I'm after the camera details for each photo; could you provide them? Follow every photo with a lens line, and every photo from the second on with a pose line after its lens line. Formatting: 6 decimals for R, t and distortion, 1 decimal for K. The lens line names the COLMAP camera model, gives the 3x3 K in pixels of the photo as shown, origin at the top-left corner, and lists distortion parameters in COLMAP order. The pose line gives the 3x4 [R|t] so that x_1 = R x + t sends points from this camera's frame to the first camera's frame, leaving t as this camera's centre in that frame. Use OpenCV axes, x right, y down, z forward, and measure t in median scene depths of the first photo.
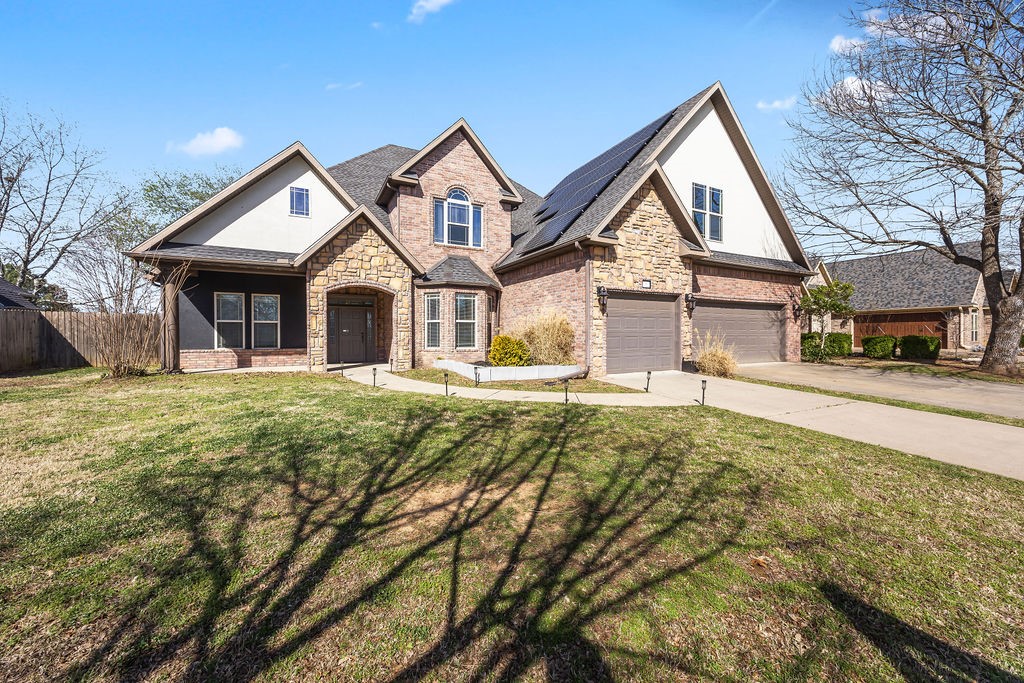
lens RADIAL K [[389.5, 0, 505.8], [0, 389.5, 340.3], [0, 0, 1]] dist [-0.003069, 0.000255]
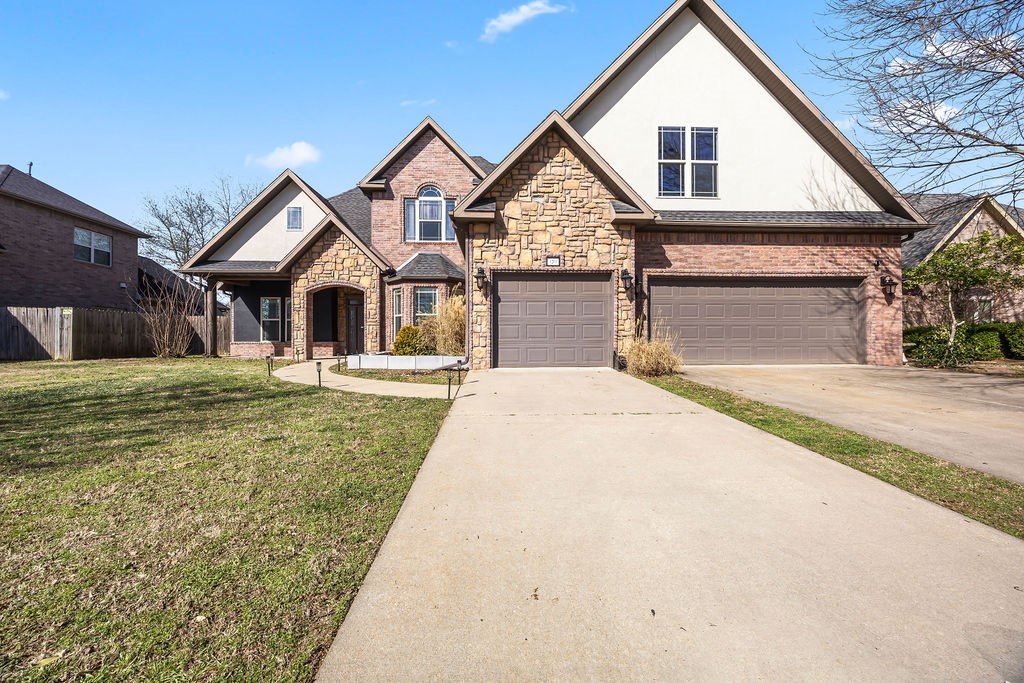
lens RADIAL K [[389.5, 0, 509.5], [0, 389.5, 341.1], [0, 0, 1]] dist [-0.003069, 0.000255]
pose [[0.906043, 0.000259, -0.423186, 0.532350], [-0.004759, 0.999943, -0.009578, 0.029299], [0.423159, 0.010692, 0.905992, 0.176732]]
